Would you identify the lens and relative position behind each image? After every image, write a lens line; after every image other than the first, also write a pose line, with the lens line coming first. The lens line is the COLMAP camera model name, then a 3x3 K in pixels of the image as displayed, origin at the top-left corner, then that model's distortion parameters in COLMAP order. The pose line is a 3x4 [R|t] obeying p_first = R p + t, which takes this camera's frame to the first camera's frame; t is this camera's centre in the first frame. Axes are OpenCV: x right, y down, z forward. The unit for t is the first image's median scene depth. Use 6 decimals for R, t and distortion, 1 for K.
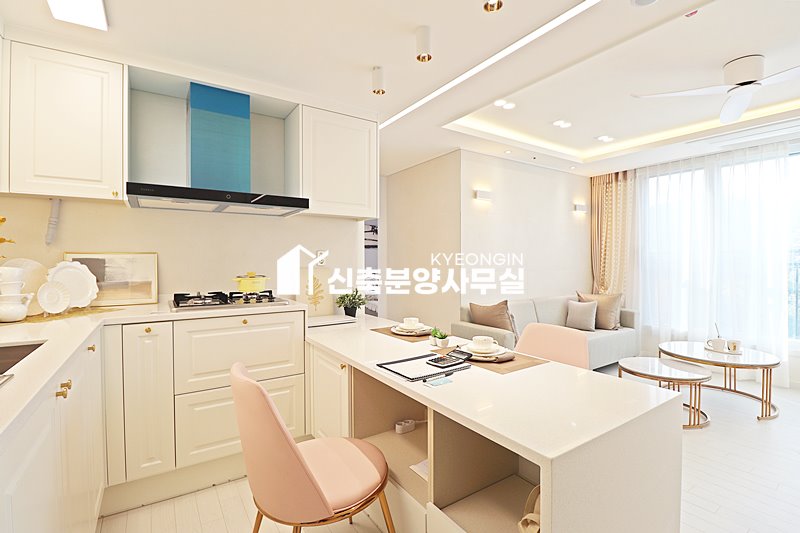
lens RADIAL K [[368.7, 0, 399.6], [0, 368.7, 264.7], [0, 0, 1]] dist [-0.007748, -0.005947]
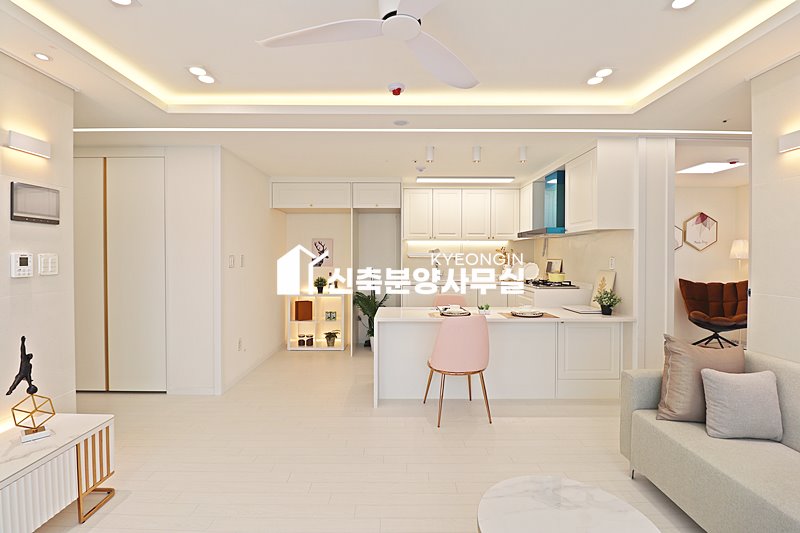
lens RADIAL K [[368.7, 0, 400.9], [0, 368.7, 264.1], [0, 0, 1]] dist [-0.007748, -0.005947]
pose [[-0.536538, 0.019703, -0.843646, 0.843265], [-0.011123, 0.999475, 0.030417, -0.027379], [0.843803, 0.025704, -0.536037, 0.742646]]
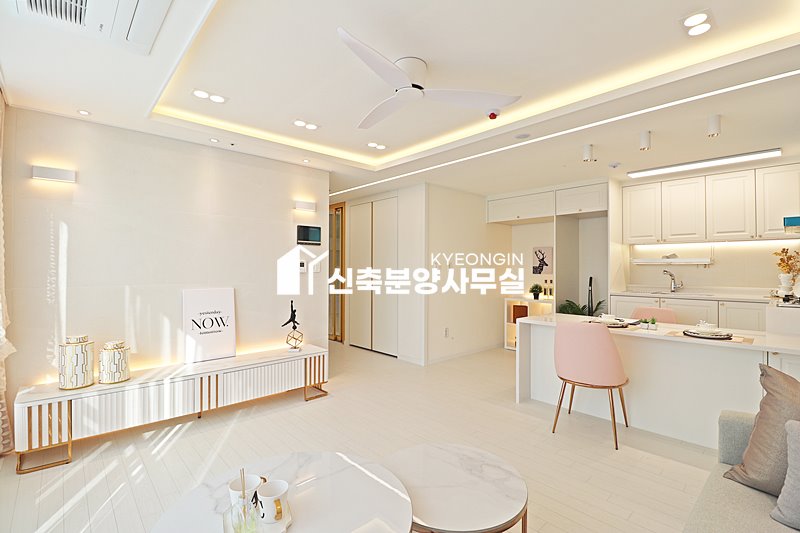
lens RADIAL K [[368.7, 0, 402.0], [0, 368.7, 266.1], [0, 0, 1]] dist [-0.007748, -0.005947]
pose [[-0.984382, 0.000732, -0.176046, 0.621909], [-0.000819, 0.999961, 0.008741, -0.016033], [0.176046, 0.008748, -0.984343, 1.061255]]
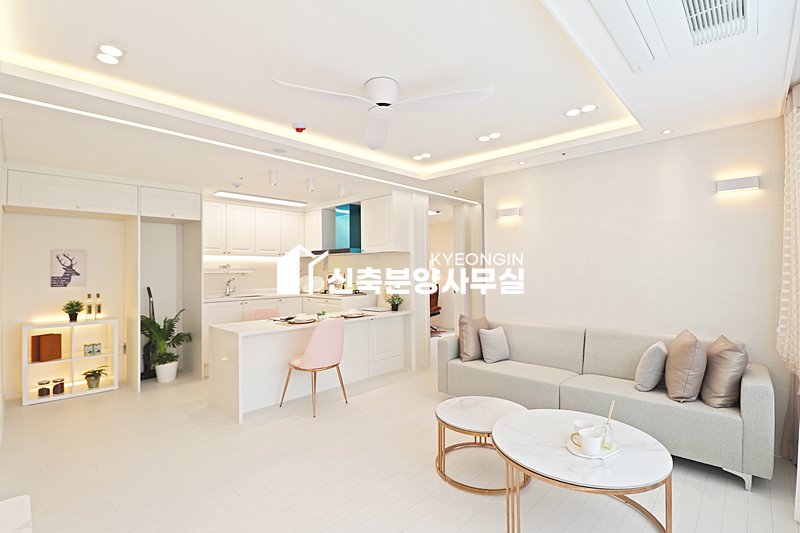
lens RADIAL K [[368.7, 0, 399.0], [0, 368.7, 265.4], [0, 0, 1]] dist [-0.007748, -0.005947]
pose [[0.225590, -0.013990, -0.974122, 1.060871], [-0.004492, 0.999871, -0.015400, -0.021606], [0.974212, 0.007850, 0.225498, 0.432995]]
